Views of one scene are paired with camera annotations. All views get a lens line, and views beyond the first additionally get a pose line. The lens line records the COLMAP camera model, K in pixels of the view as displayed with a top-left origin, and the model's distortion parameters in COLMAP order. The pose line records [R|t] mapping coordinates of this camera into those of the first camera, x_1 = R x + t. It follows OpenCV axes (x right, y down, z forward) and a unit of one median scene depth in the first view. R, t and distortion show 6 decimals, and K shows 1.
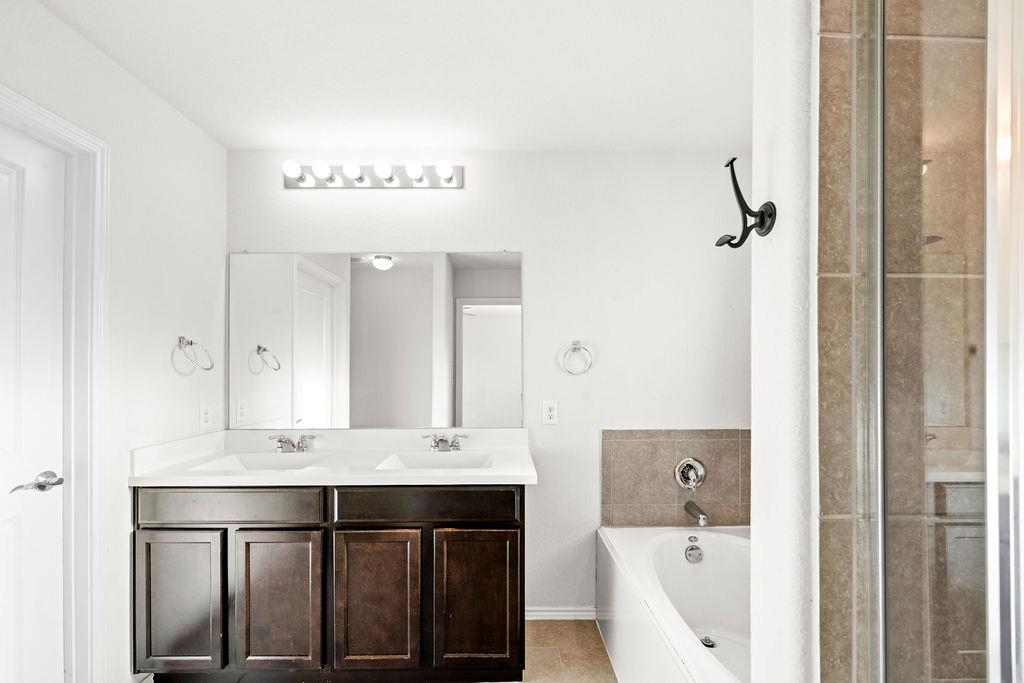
lens RADIAL K [[429.6, 0, 513.2], [0, 429.6, 355.3], [0, 0, 1]] dist [-0.000668, -0.000215]
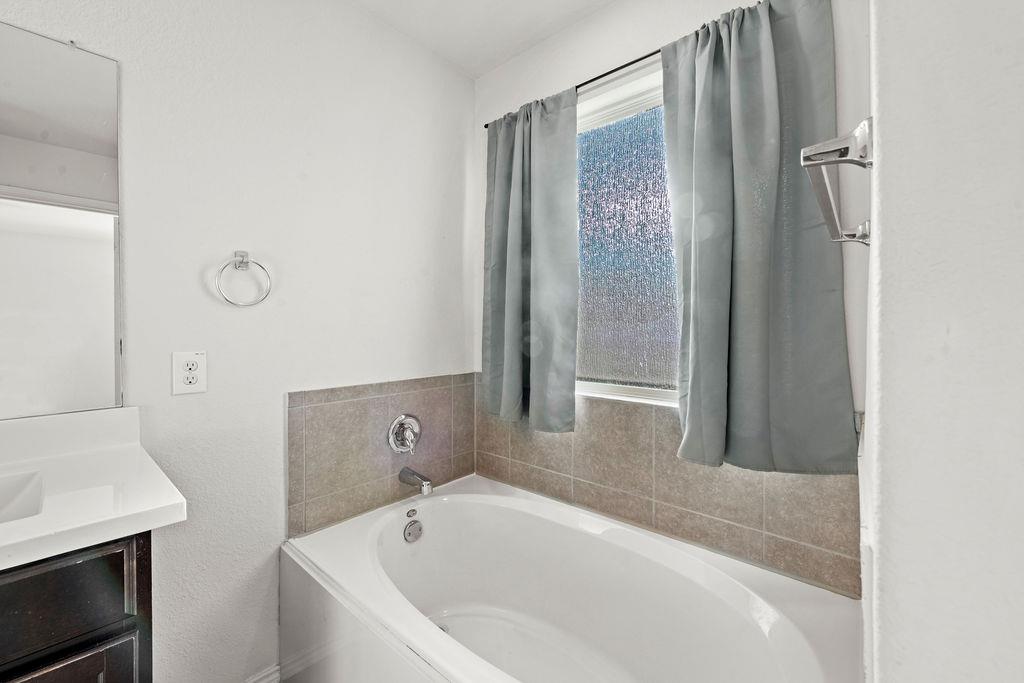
lens RADIAL K [[410.5, 0, 505.6], [0, 410.5, 331.4], [0, 0, 1]] dist [-0.007408, -0.000457]
pose [[0.681702, -0.009800, 0.731564, -0.022076], [-0.010444, 0.999678, 0.023124, 0.063039], [-0.731555, -0.023405, 0.681380, 0.339540]]
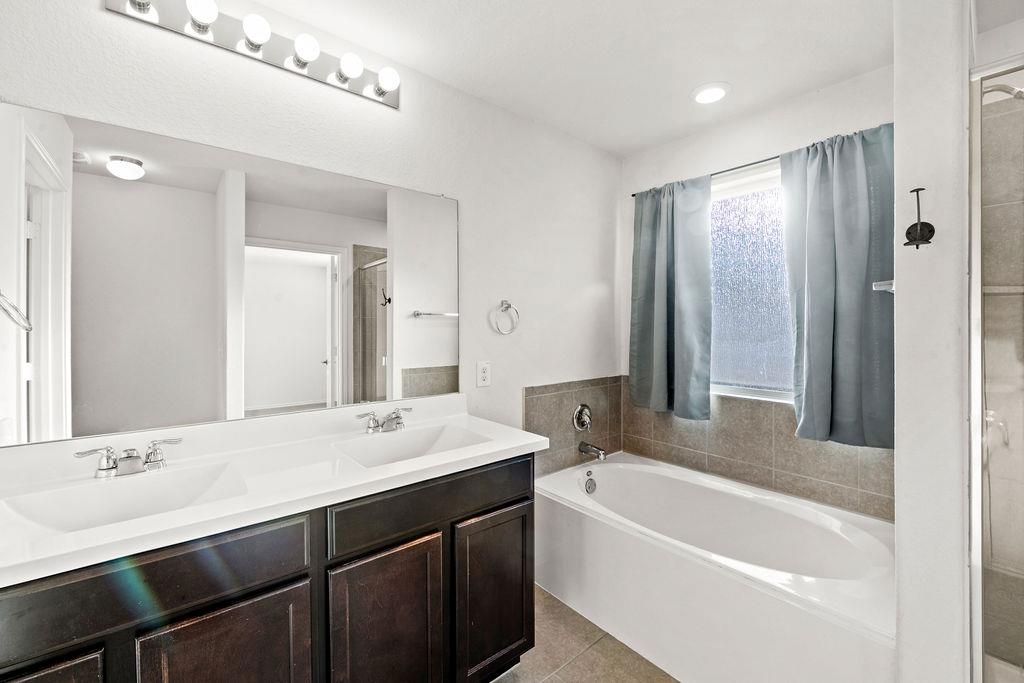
lens RADIAL K [[420.8, 0, 508.3], [0, 420.8, 326.3], [0, 0, 1]] dist [-0.003080, -0.000752]
pose [[0.776365, -0.000357, 0.630284, -0.456495], [-0.012125, 0.999806, 0.015502, 0.013037], [-0.630167, -0.019677, 0.776210, 0.250676]]
